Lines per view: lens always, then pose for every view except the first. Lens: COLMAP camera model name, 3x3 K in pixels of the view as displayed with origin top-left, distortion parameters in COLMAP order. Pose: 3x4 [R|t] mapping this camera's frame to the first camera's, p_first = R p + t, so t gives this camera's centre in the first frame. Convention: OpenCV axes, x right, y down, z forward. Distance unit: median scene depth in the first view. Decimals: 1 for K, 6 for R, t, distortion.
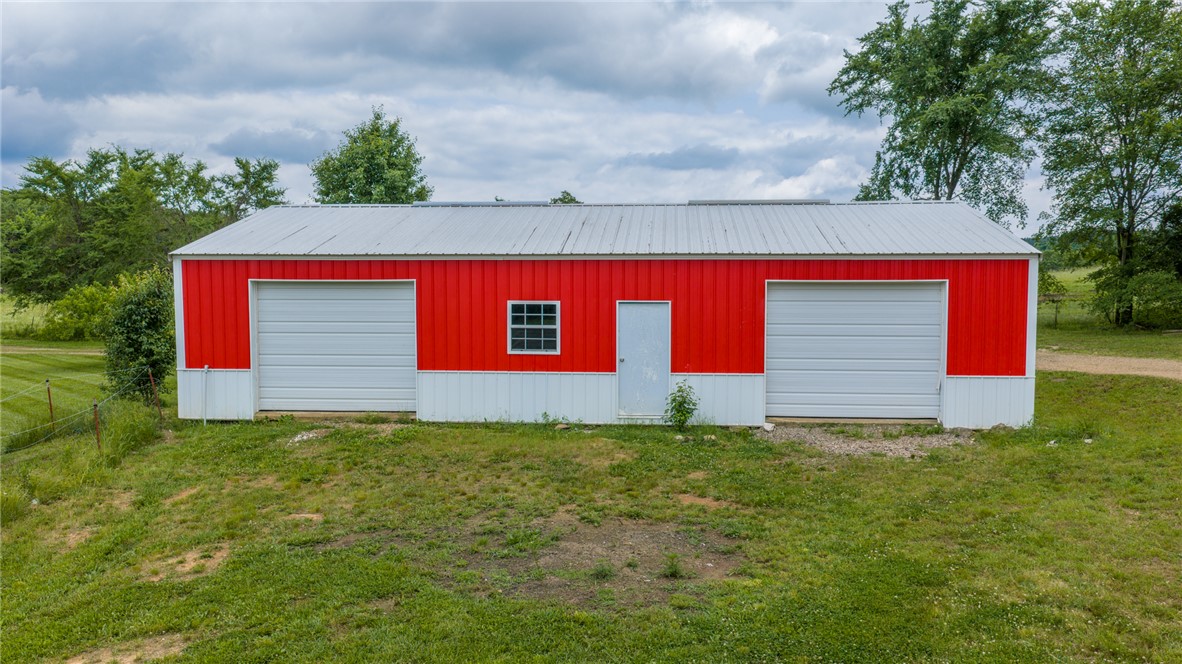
lens RADIAL K [[983.8, 0, 591.0], [0, 983.8, 332.0], [0, 0, 1]] dist [0.043970, -0.090462]
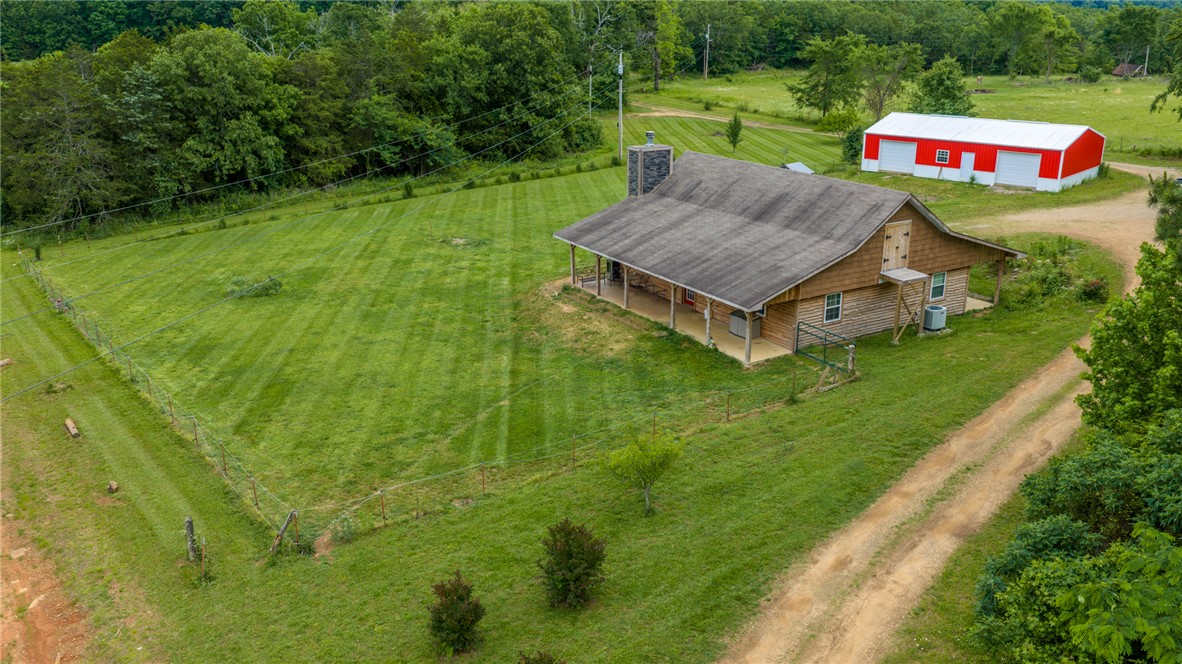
lens RADIAL K [[983.8, 0, 591.0], [0, 983.8, 332.0], [0, 0, 1]] dist [0.043970, -0.090462]
pose [[0.786589, 0.191851, -0.586917, 1.392703], [-0.035991, 0.963137, 0.266594, -0.356180], [0.616428, -0.188576, 0.764497, -3.326010]]
